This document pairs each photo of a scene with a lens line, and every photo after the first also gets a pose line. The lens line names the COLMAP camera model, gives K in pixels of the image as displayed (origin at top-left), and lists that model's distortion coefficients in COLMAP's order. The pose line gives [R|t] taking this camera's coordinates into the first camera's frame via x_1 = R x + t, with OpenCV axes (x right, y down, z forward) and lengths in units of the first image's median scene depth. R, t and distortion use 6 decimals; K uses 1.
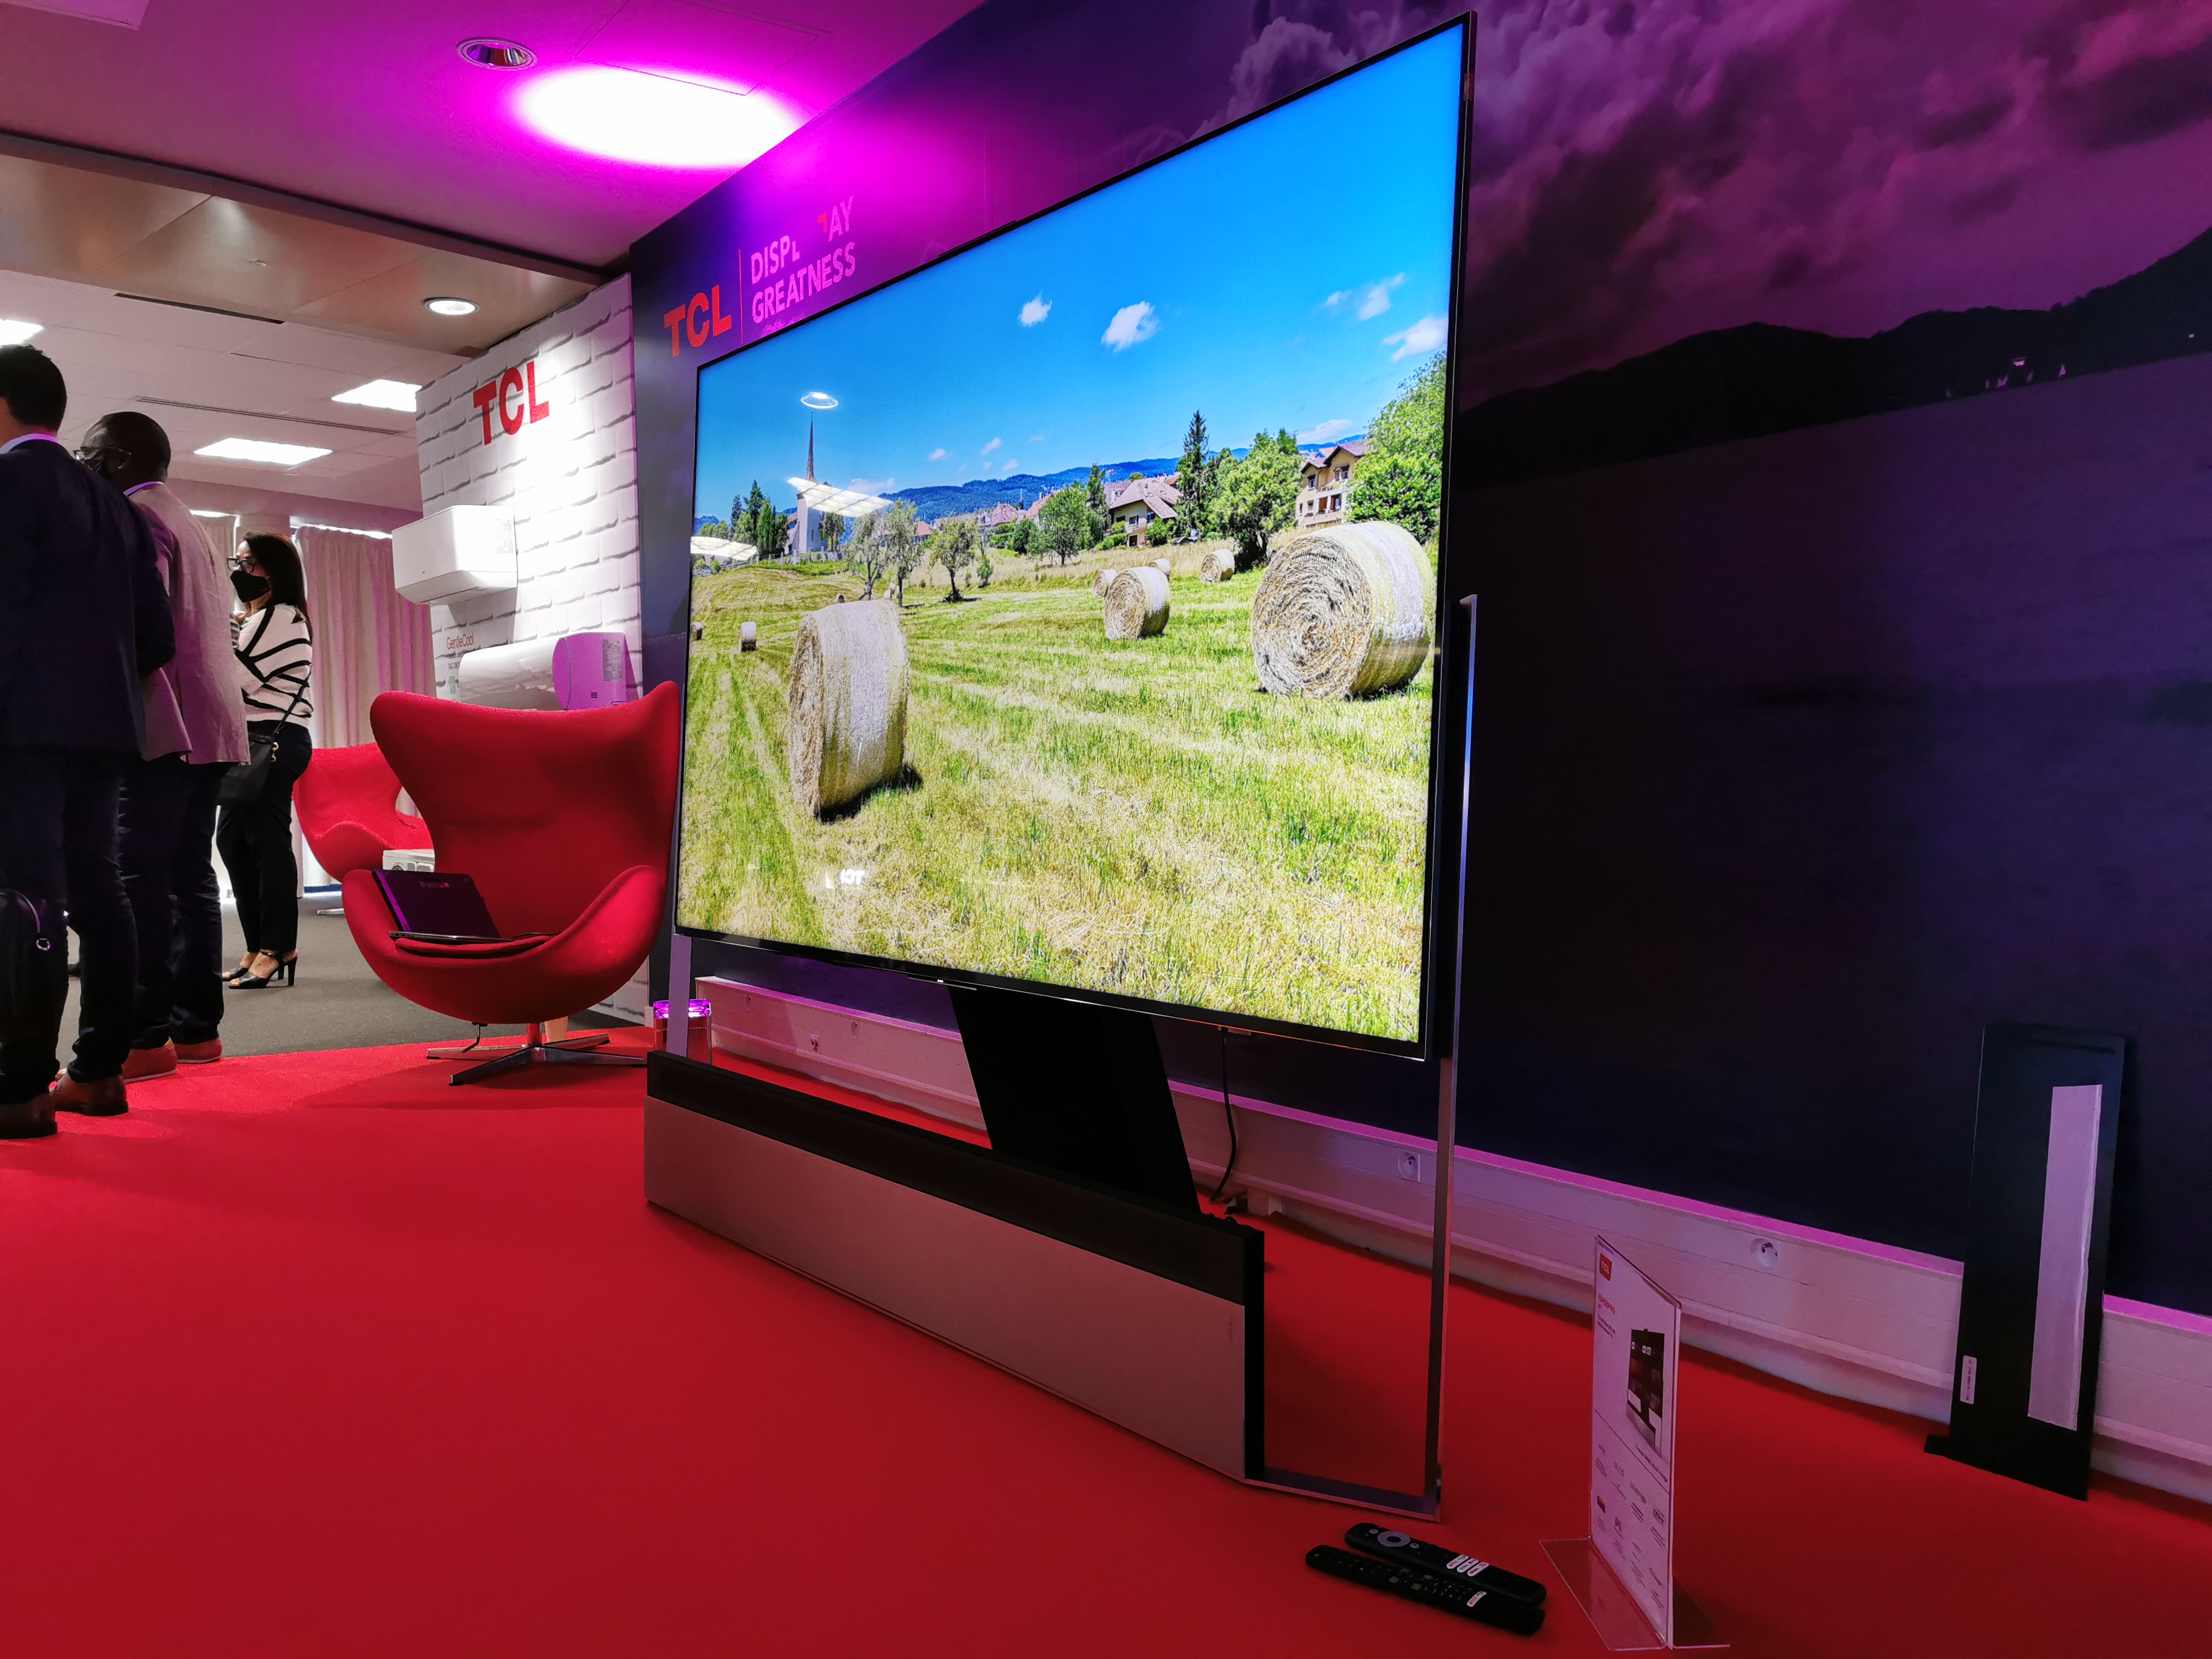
lens RADIAL K [[1620.5, 0, 1106.0], [0, 1620.5, 829.5], [0, 0, 1]] dist [0.083684, -0.085174]
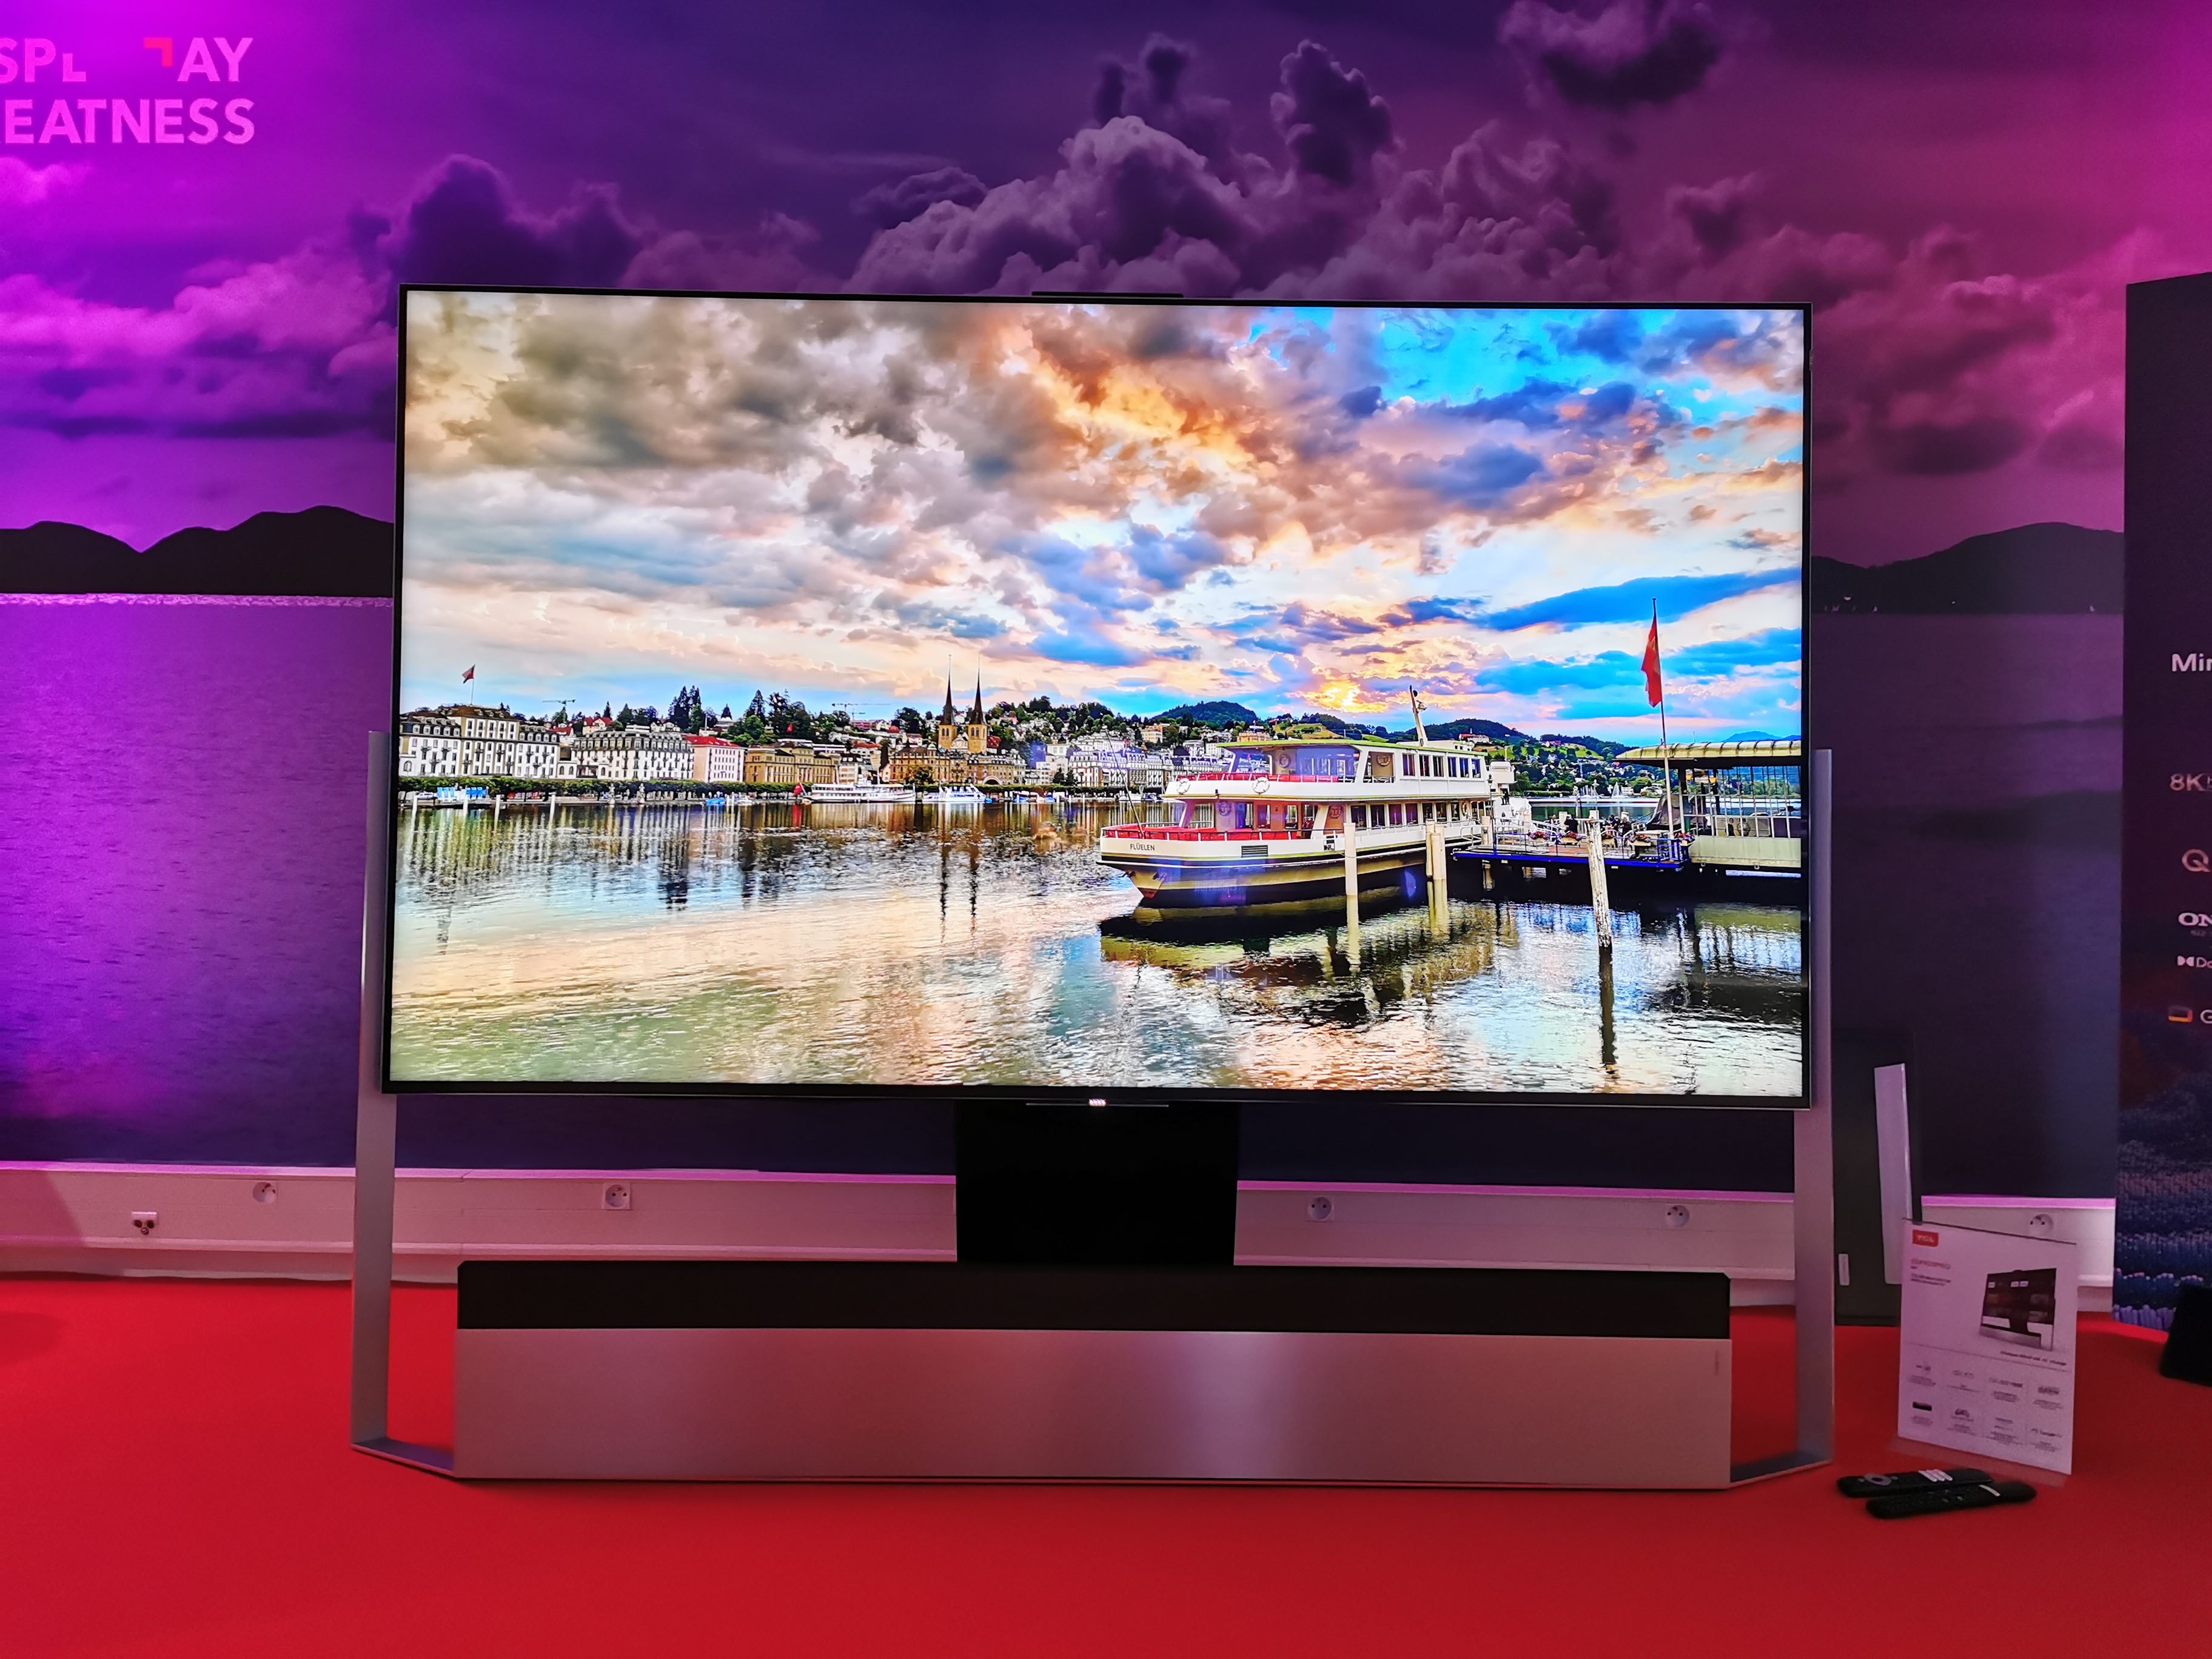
lens RADIAL K [[1618.2, 0, 1109.5], [0, 1618.2, 827.3], [0, 0, 1]] dist [0.077063, -0.080008]
pose [[0.641473, -0.005777, 0.767124, -0.731760], [0.009951, 0.999950, -0.000791, -0.052213], [-0.767081, 0.008141, 0.641498, 0.381970]]
